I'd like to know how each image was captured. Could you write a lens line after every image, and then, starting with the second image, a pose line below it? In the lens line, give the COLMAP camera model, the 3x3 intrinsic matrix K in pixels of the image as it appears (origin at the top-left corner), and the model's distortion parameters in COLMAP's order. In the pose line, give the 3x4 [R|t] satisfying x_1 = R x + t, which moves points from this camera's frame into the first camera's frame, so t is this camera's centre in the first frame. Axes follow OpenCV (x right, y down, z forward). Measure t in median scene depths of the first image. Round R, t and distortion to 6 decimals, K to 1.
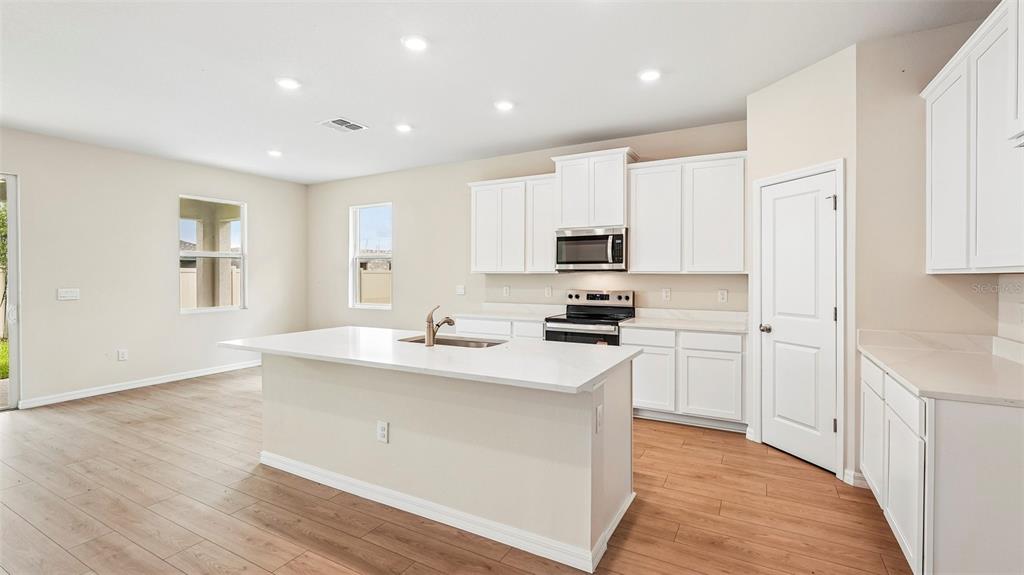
lens RADIAL K [[452.6, 0, 513.6], [0, 452.6, 283.2], [0, 0, 1]] dist [-0.009232, 0.003749]
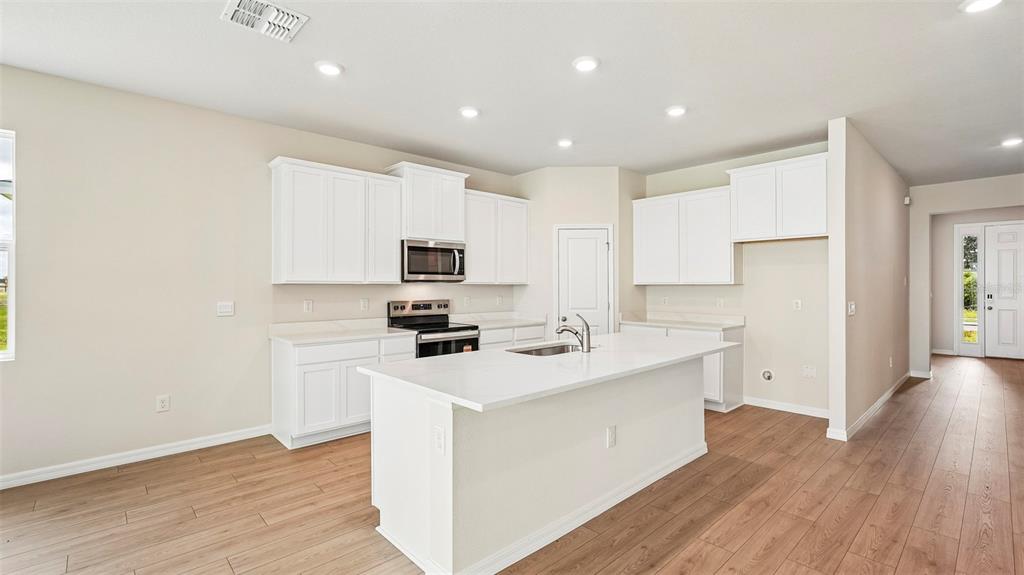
lens RADIAL K [[452.6, 0, 511.4], [0, 452.6, 289.8], [0, 0, 1]] dist [-0.009232, 0.003749]
pose [[0.315833, -0.009671, 0.948766, -0.888971], [0.018165, 0.999826, 0.004145, -0.010475], [-0.948641, 0.015925, 0.315954, 0.587186]]
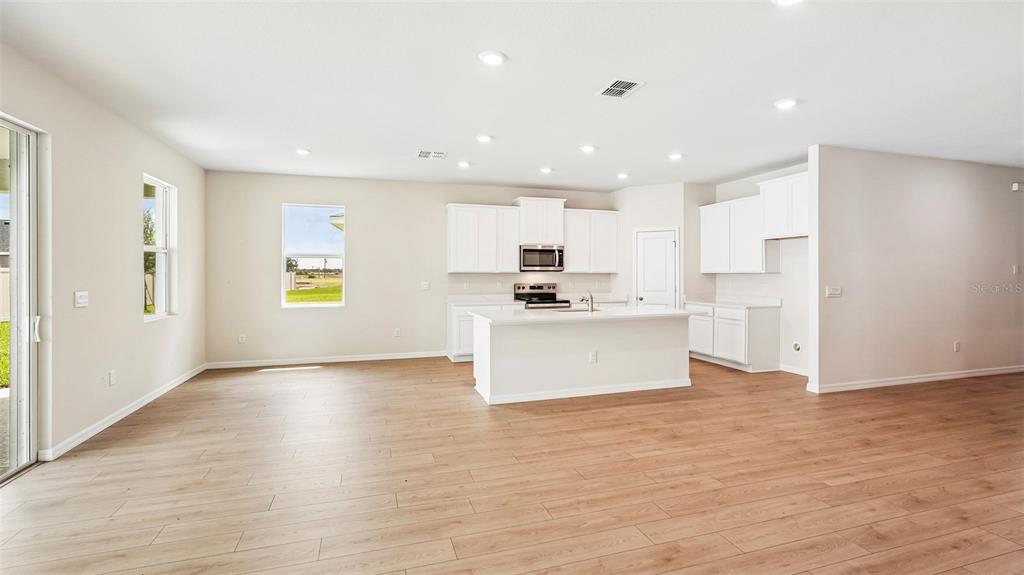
lens RADIAL K [[452.6, 0, 514.7], [0, 452.6, 280.8], [0, 0, 1]] dist [-0.009232, 0.003749]
pose [[0.684871, -0.011047, 0.728581, -1.245321], [0.013653, 0.999904, 0.002328, 0.002609], [-0.728537, 0.008353, 0.684956, -0.034816]]
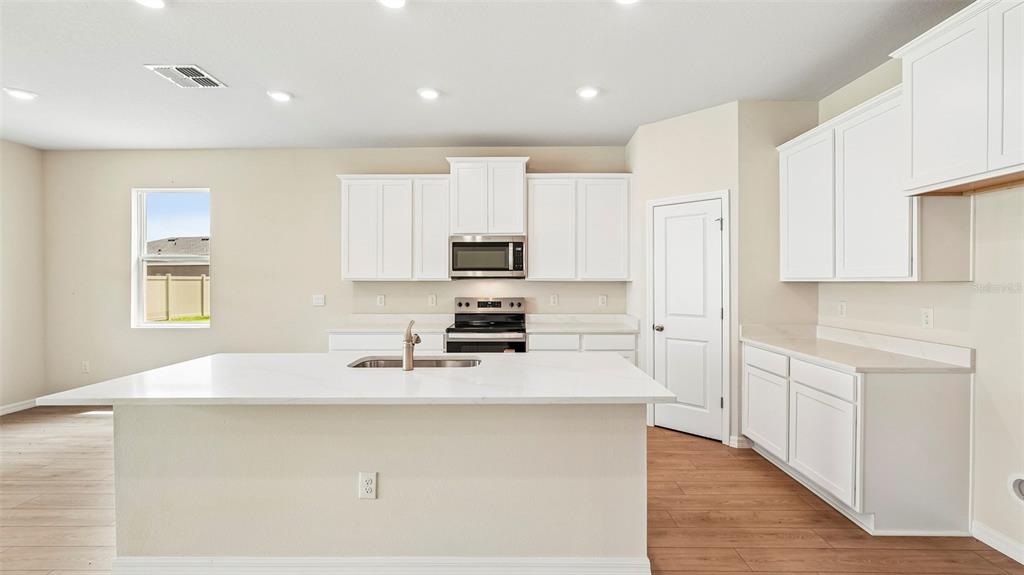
lens RADIAL K [[452.6, 0, 514.7], [0, 452.6, 288.2], [0, 0, 1]] dist [-0.009232, 0.003749]
pose [[0.879113, -0.009682, 0.476515, -0.288426], [0.010592, 0.999944, 0.000776, -0.006444], [-0.476496, 0.004365, 0.879166, 0.128291]]
